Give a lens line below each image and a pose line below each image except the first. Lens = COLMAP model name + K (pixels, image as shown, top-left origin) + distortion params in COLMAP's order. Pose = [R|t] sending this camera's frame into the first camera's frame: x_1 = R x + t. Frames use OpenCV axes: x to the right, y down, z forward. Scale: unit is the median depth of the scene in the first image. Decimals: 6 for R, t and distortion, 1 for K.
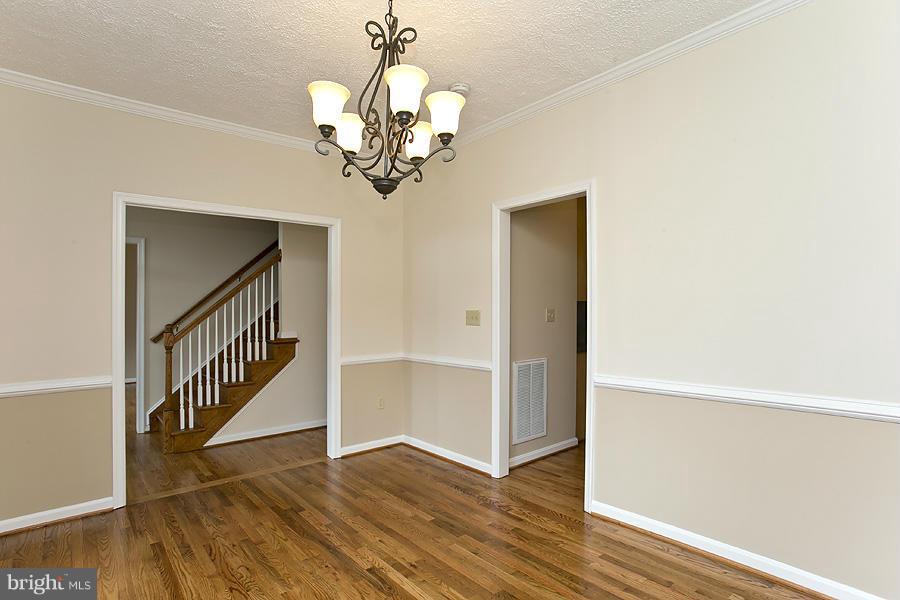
lens RADIAL K [[468.3, 0, 461.0], [0, 468.3, 307.4], [0, 0, 1]] dist [-0.018894, 0.000824]
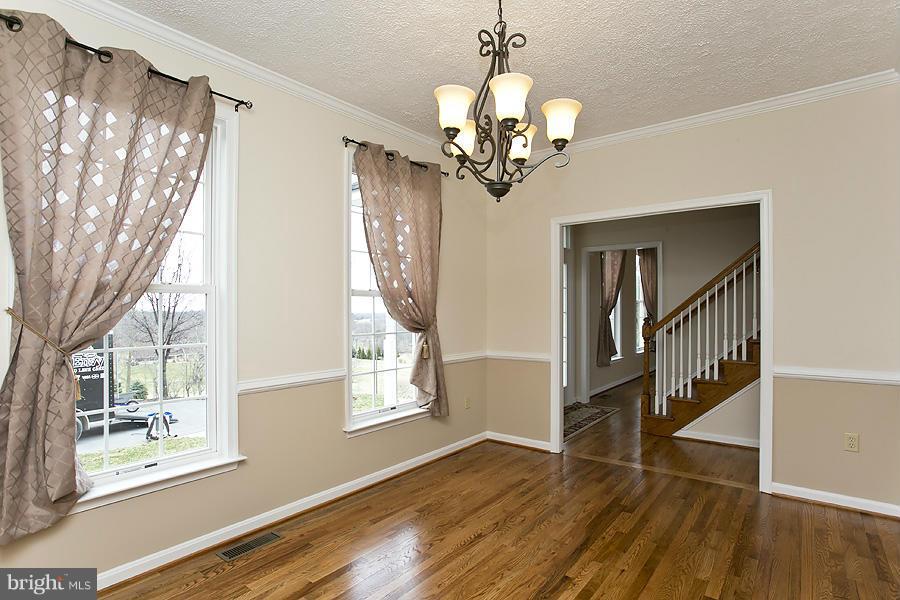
lens RADIAL K [[464.0, 0, 450.0], [0, 464.0, 300.0], [0, 0, 1]] dist [-0.029850, 0.000901]
pose [[0.200552, -0.004591, -0.979672, 0.515773], [0.006091, 0.999976, -0.003439, -0.007205], [0.979664, -0.005277, 0.200575, 0.433161]]
